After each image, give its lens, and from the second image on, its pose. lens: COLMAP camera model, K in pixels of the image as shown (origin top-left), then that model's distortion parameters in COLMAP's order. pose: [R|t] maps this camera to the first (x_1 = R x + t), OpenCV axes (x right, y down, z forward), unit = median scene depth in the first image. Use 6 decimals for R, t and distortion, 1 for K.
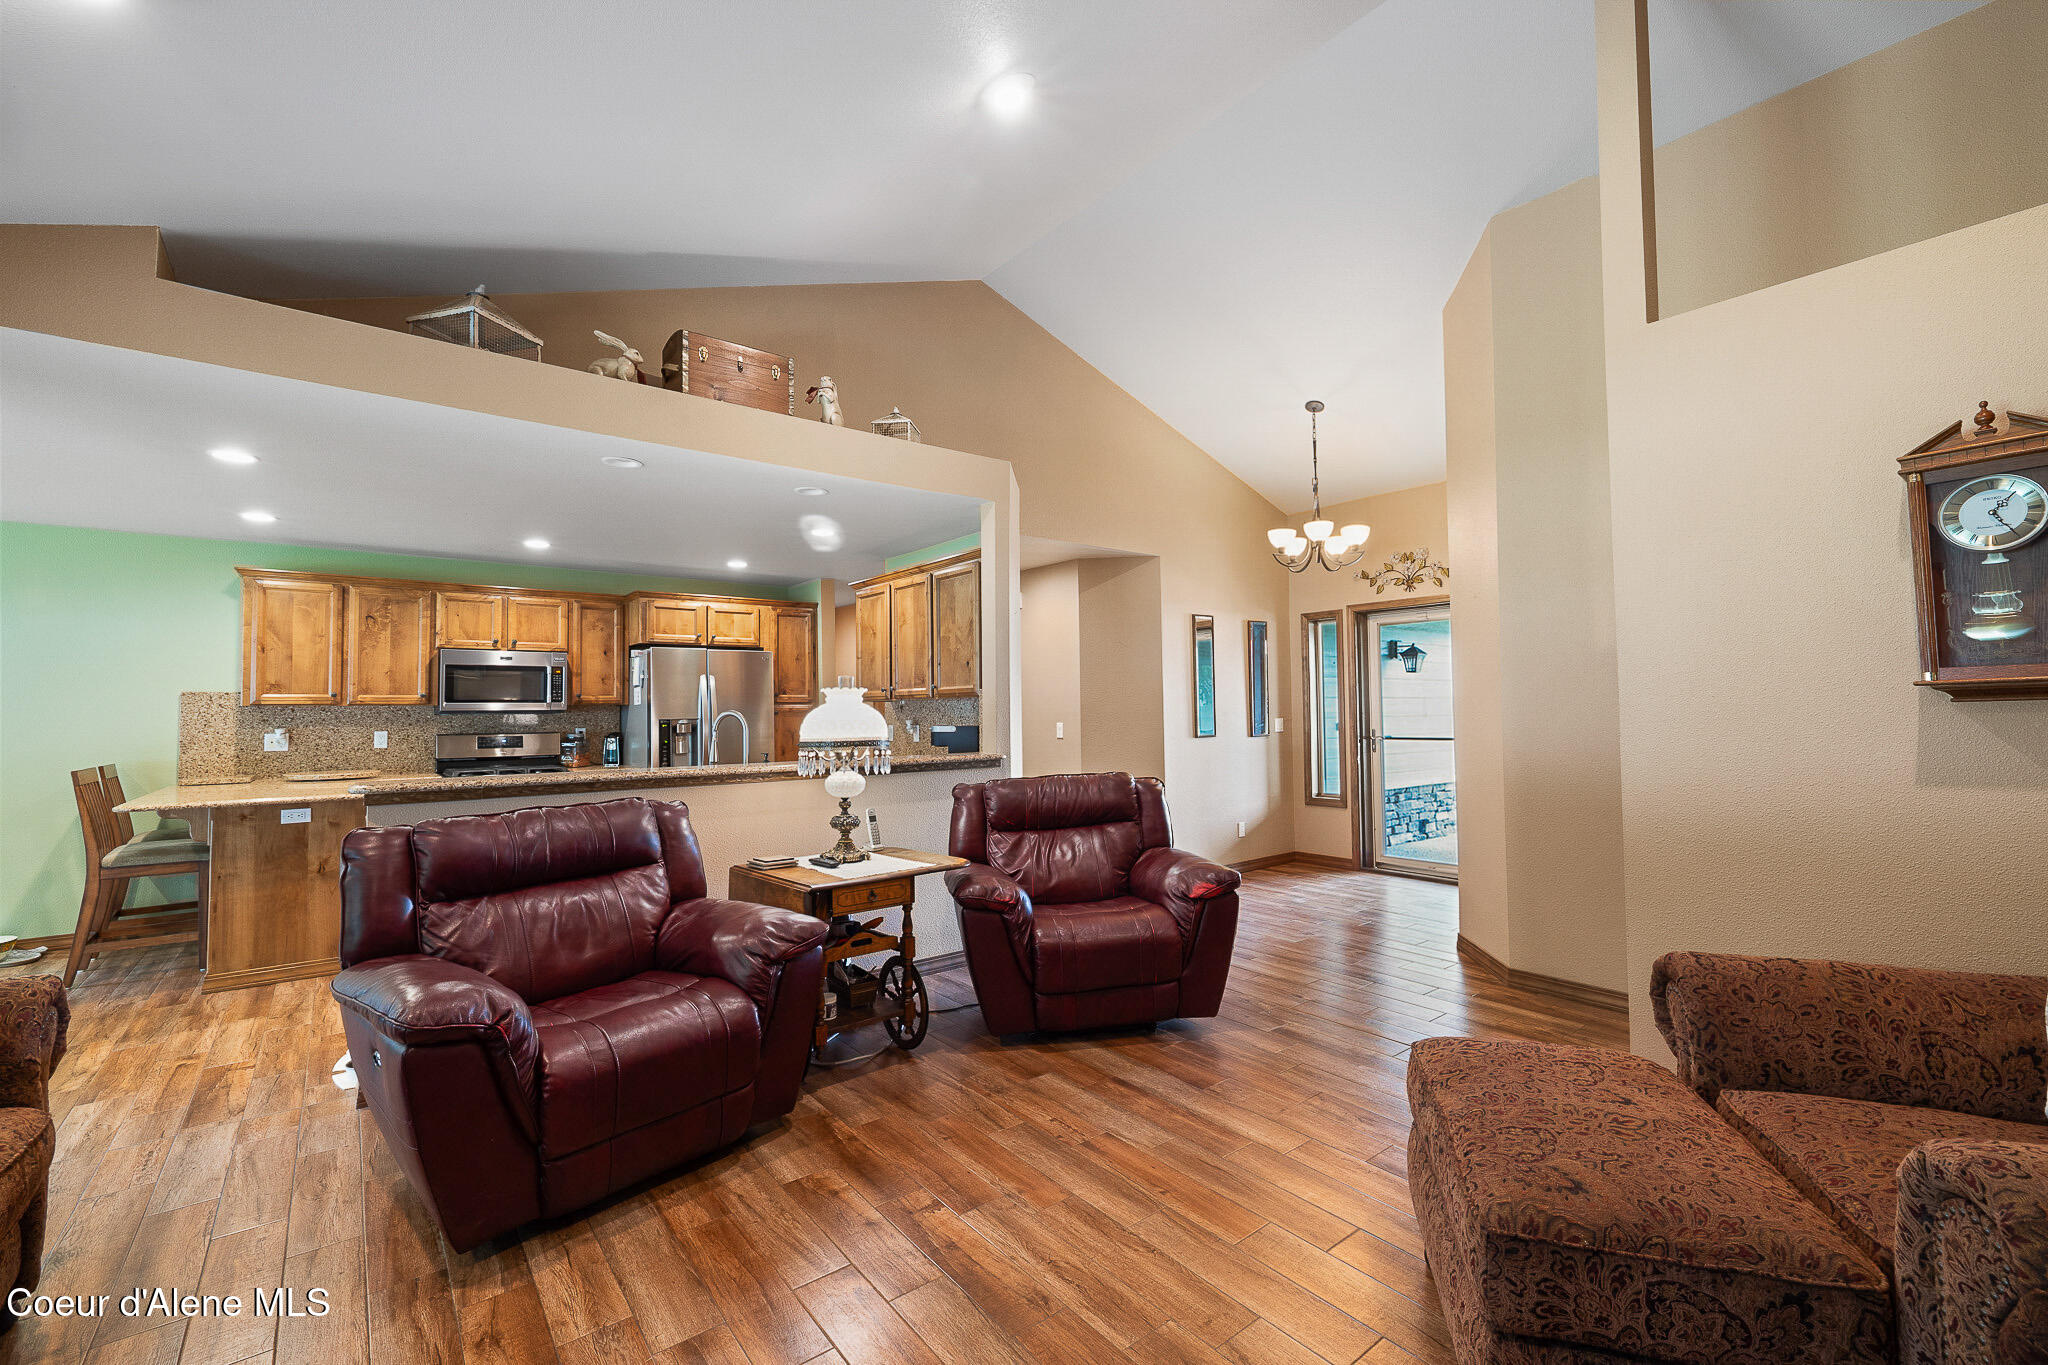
lens RADIAL K [[863.2, 0, 1033.9], [0, 863.2, 687.3], [0, 0, 1]] dist [0.000379, 0.000187]
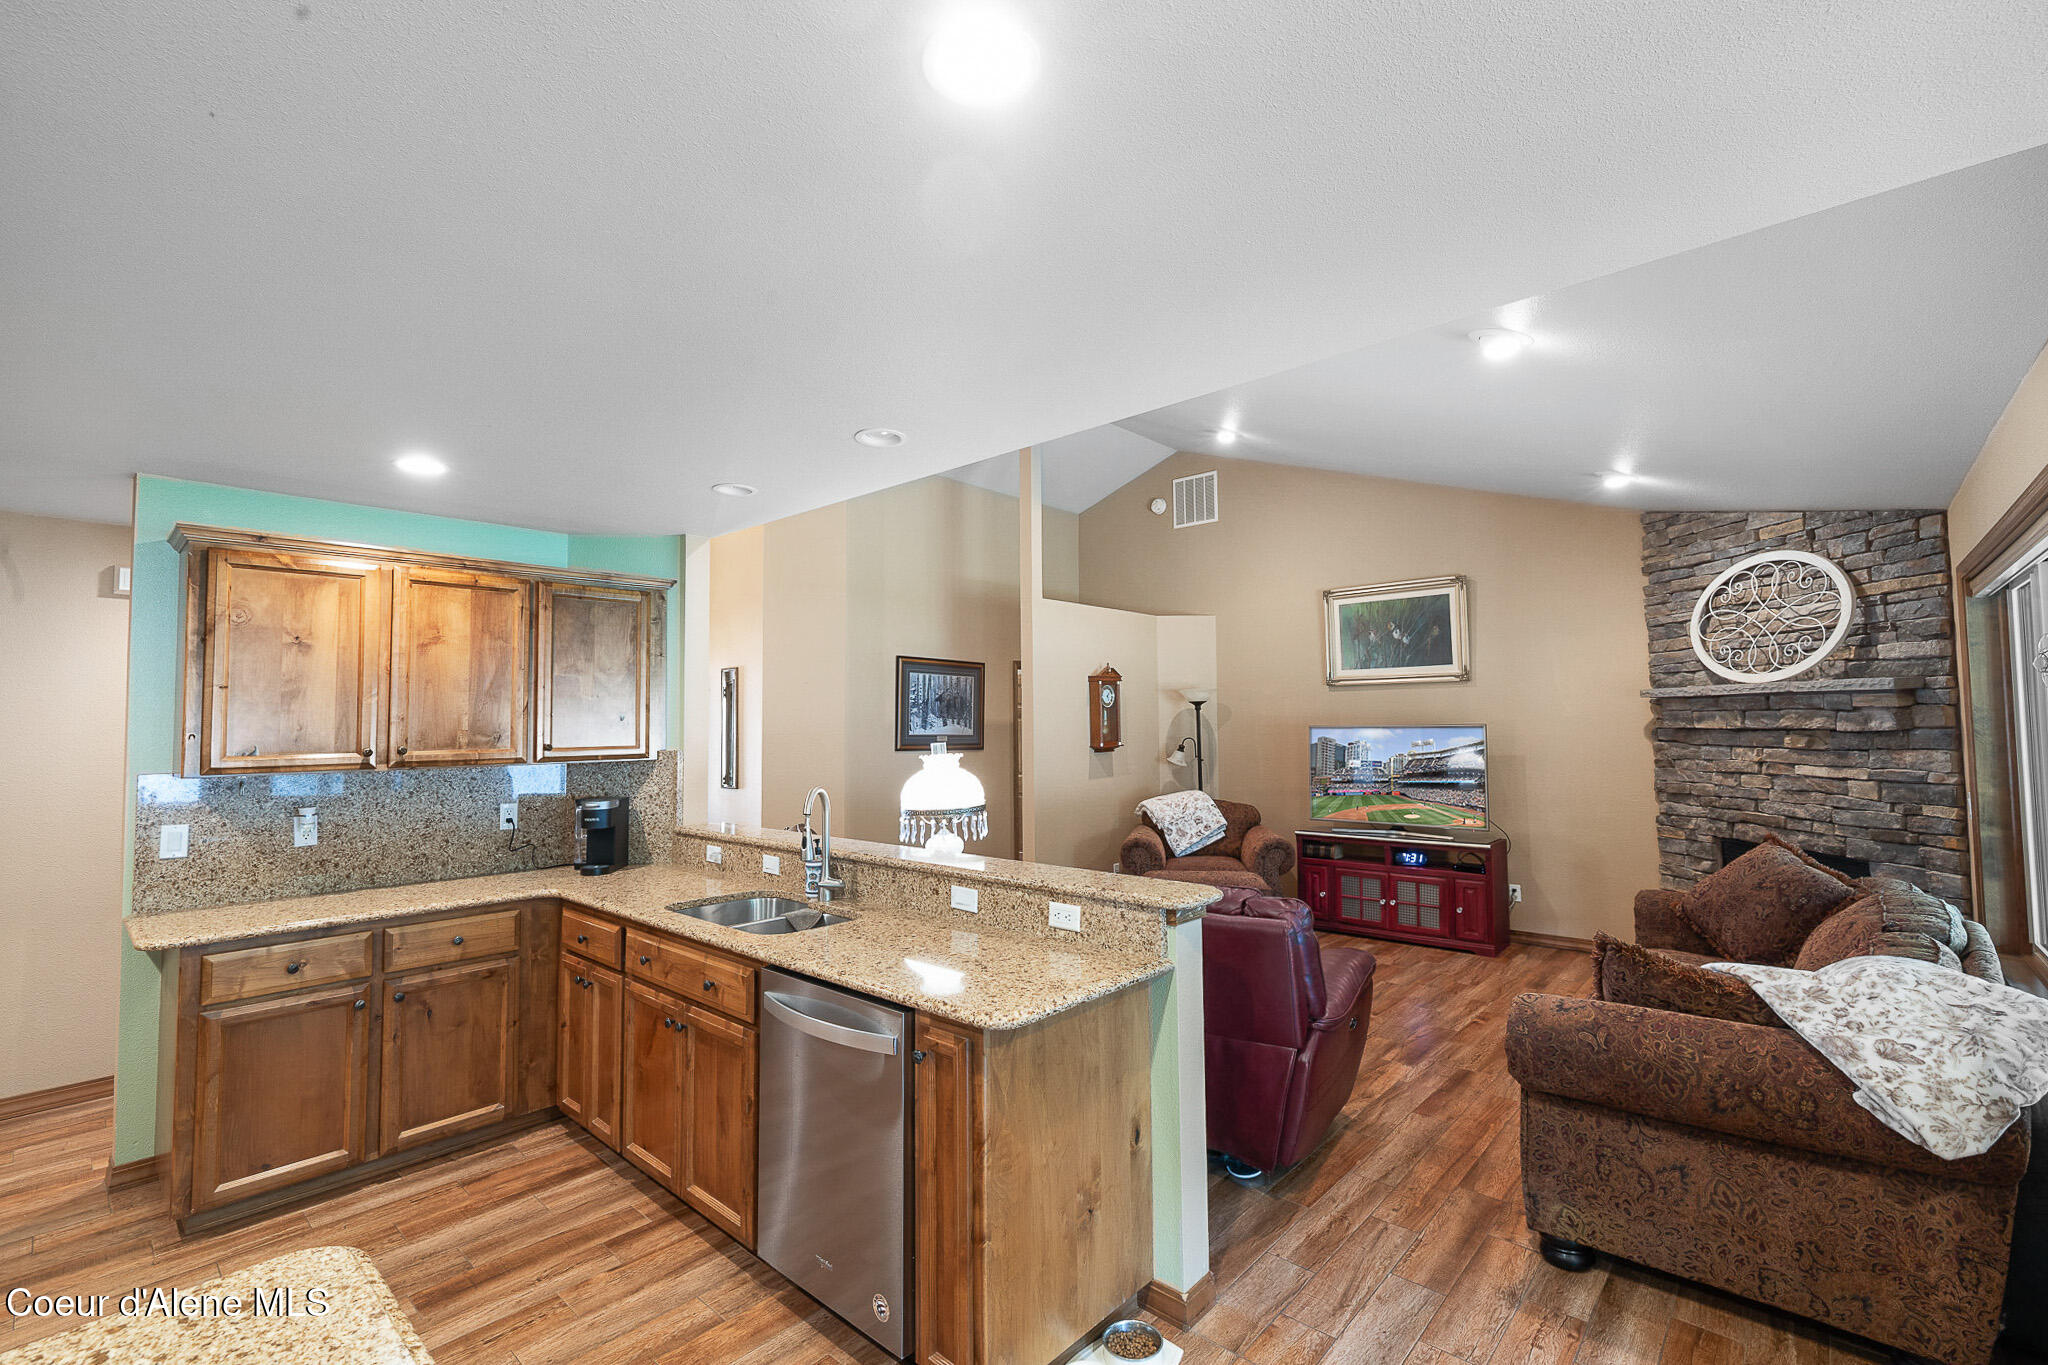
lens RADIAL K [[863.2, 0, 1051.4], [0, 863.2, 687.0], [0, 0, 1]] dist [0.000379, 0.000187]
pose [[-0.179944, 0.057795, 0.981978, -0.826460], [-0.014453, 0.998009, -0.061388, -0.012219], [-0.983571, -0.025239, -0.178750, 0.689398]]
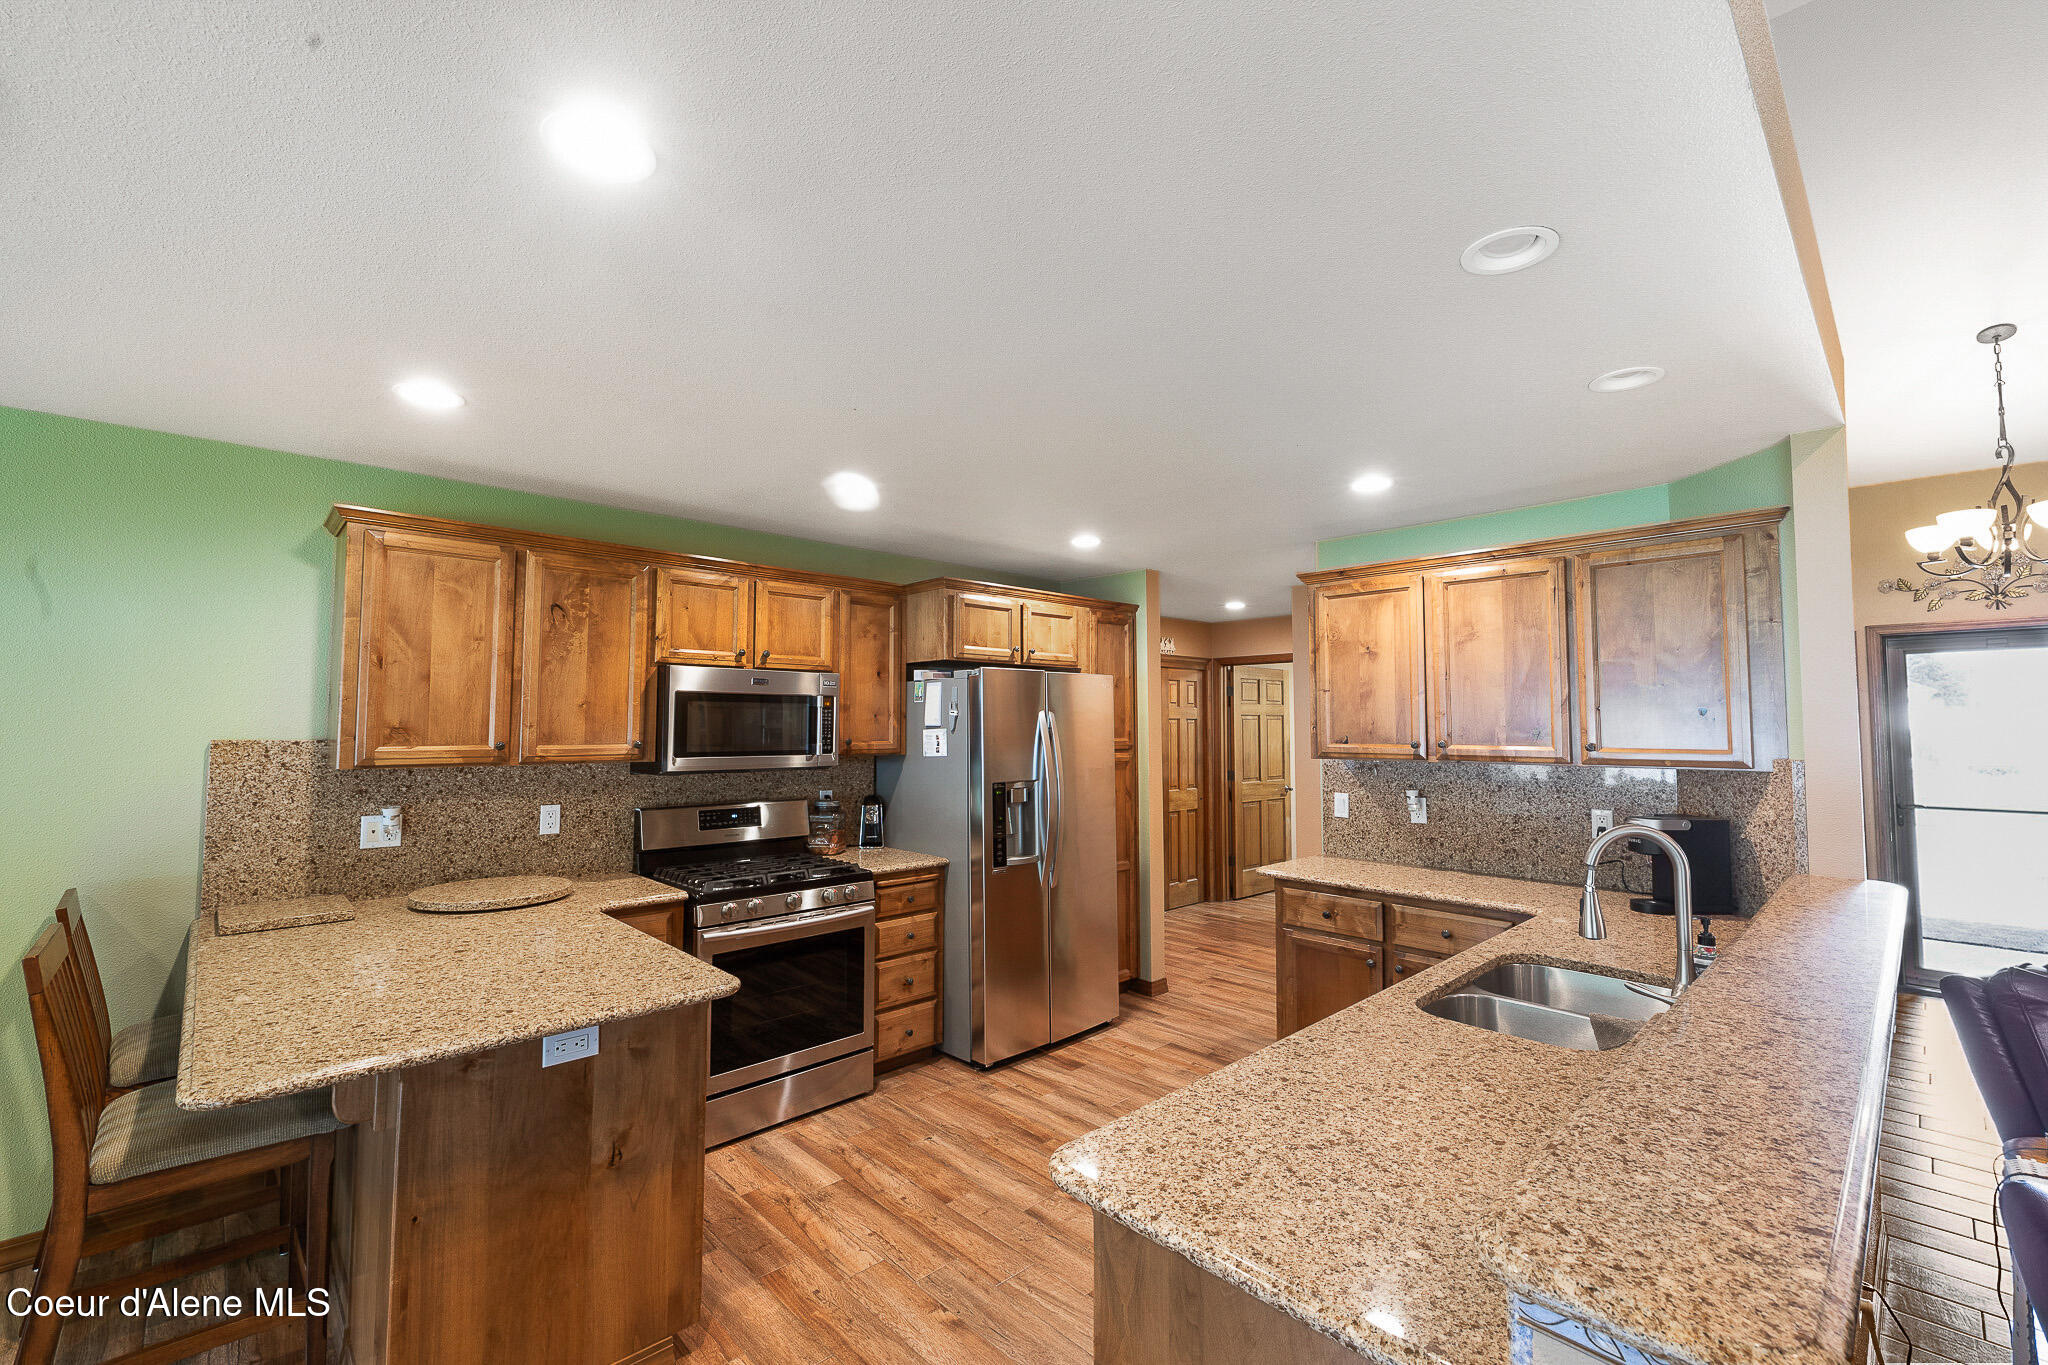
lens RADIAL K [[863.2, 0, 1022.9], [0, 863.2, 683.1], [0, 0, 1]] dist [0.000379, 0.000187]
pose [[0.996089, 0.017914, 0.086515, -0.524052], [-0.016134, 0.999644, -0.021233, -0.024820], [-0.086865, 0.019754, 0.996024, 0.421195]]
